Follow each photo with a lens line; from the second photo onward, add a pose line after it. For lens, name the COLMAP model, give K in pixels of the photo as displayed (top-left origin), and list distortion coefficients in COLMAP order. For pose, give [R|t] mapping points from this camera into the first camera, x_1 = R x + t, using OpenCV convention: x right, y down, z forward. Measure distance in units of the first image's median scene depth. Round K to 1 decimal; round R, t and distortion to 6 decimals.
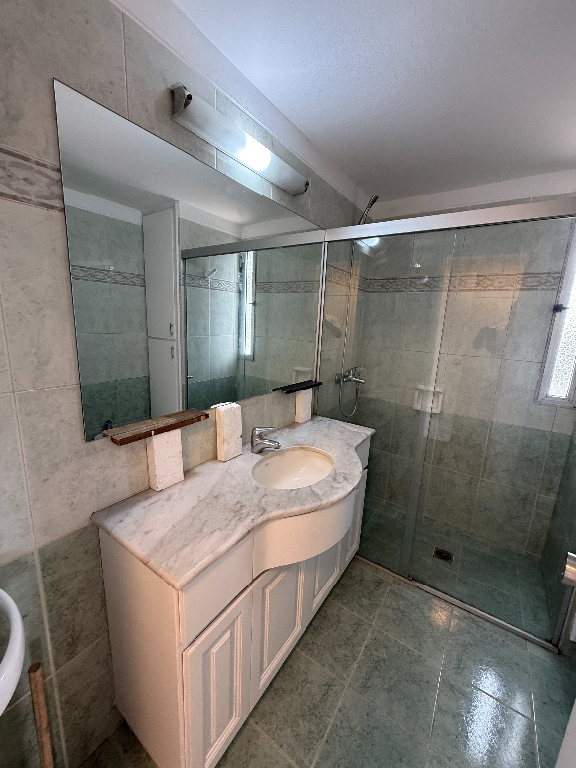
lens RADIAL K [[307.9, 0, 291.0], [0, 307.9, 383.2], [0, 0, 1]] dist [-0.000301, 0.001503]
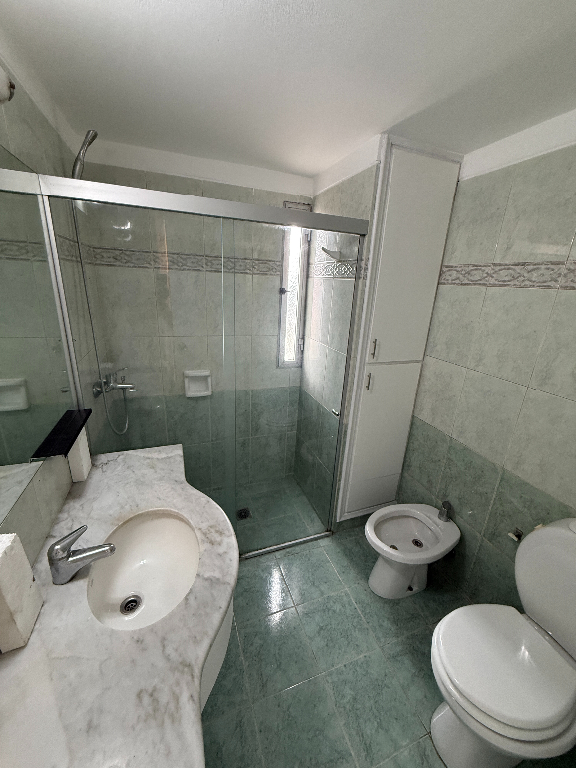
lens RADIAL K [[307.9, 0, 288.7], [0, 307.9, 381.5], [0, 0, 1]] dist [-0.000301, 0.001503]
pose [[0.583337, -0.267597, 0.766883, -0.183937], [0.139775, 0.963157, 0.229764, -0.191031], [-0.800113, -0.026838, 0.599249, 0.249121]]
